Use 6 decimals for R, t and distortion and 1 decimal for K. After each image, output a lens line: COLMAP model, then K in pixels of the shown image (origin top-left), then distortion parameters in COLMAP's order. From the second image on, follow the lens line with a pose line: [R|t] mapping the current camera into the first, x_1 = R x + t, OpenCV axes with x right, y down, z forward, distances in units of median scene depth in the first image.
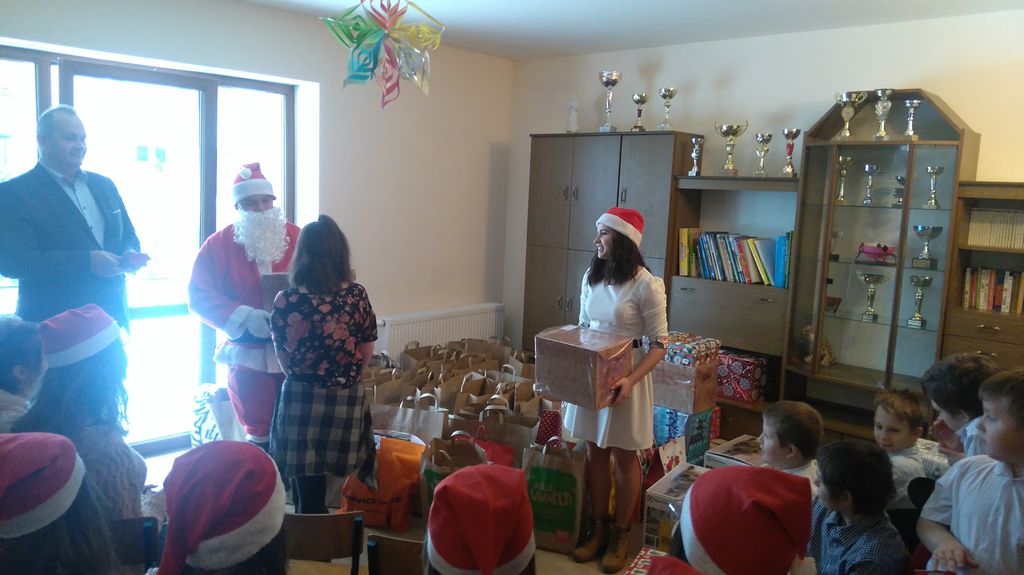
lens RADIAL K [[781.1, 0, 493.8], [0, 781.1, 272.9], [0, 0, 1]] dist [0.098020, -0.139190]
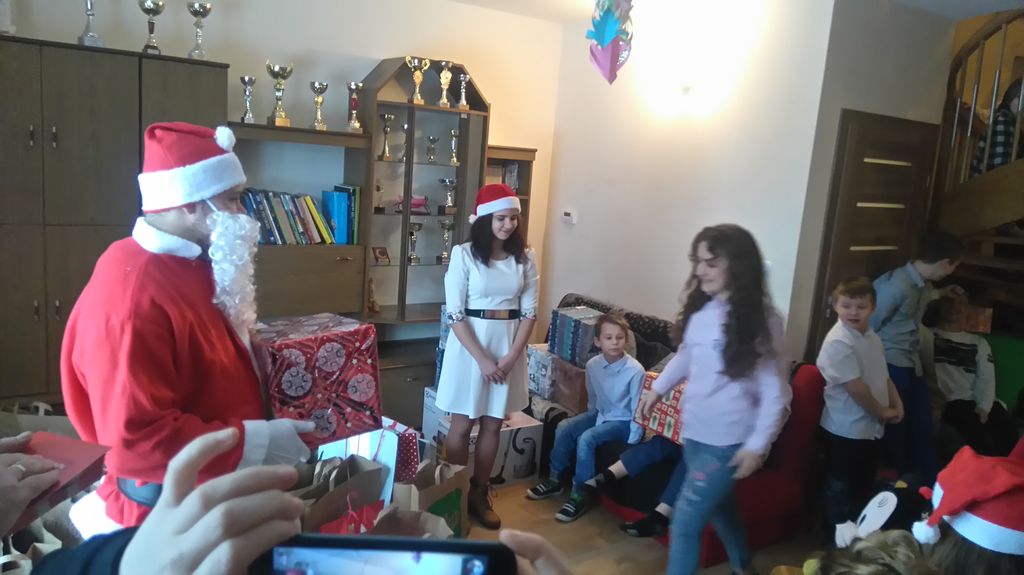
lens RADIAL K [[781.1, 0, 511.7], [0, 781.1, 281.9], [0, 0, 1]] dist [0.098020, -0.139190]
pose [[0.184208, -0.183872, 0.965535, -0.583308], [0.038721, 0.982941, 0.179799, -0.108967], [-0.982124, 0.004266, 0.188185, 0.636890]]
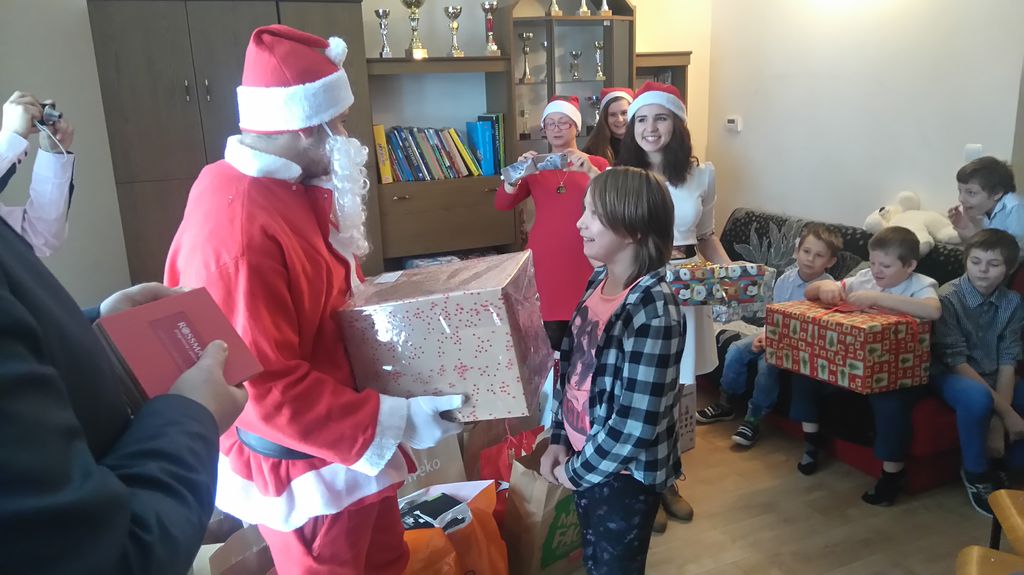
lens RADIAL K [[781.1, 0, 504.4], [0, 781.1, 285.2], [0, 0, 1]] dist [0.098020, -0.139190]
pose [[0.375705, -0.271920, 0.885949, -0.538989], [0.154648, 0.960976, 0.229366, -0.072715], [-0.913745, 0.050836, 0.403095, 0.635513]]
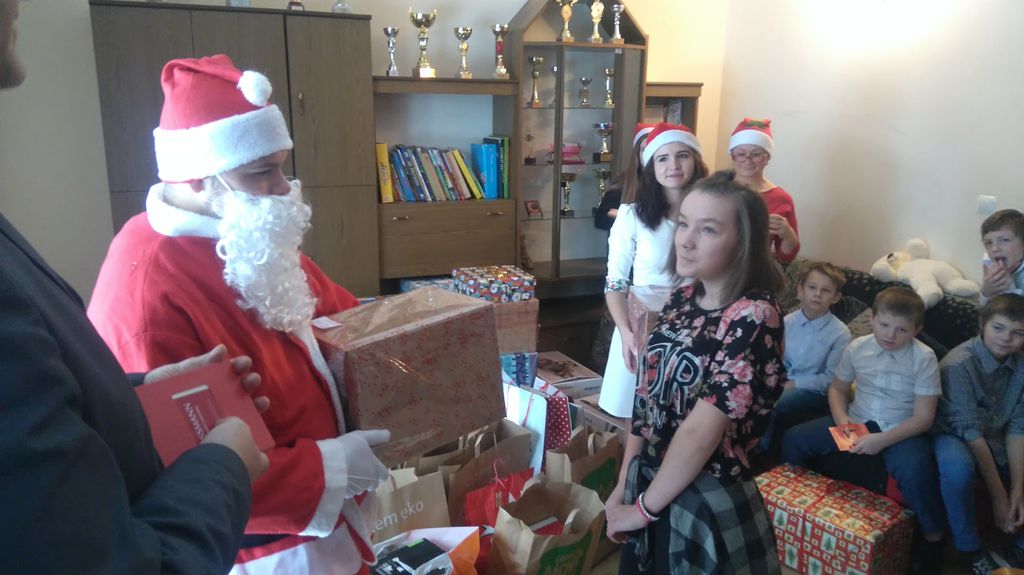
lens RADIAL K [[781.1, 0, 505.9], [0, 781.1, 283.1], [0, 0, 1]] dist [0.098020, -0.139190]
pose [[0.387985, -0.239825, 0.889917, -0.515057], [0.107578, 0.970737, 0.214703, -0.087573], [-0.915366, 0.012434, 0.402431, 0.638964]]
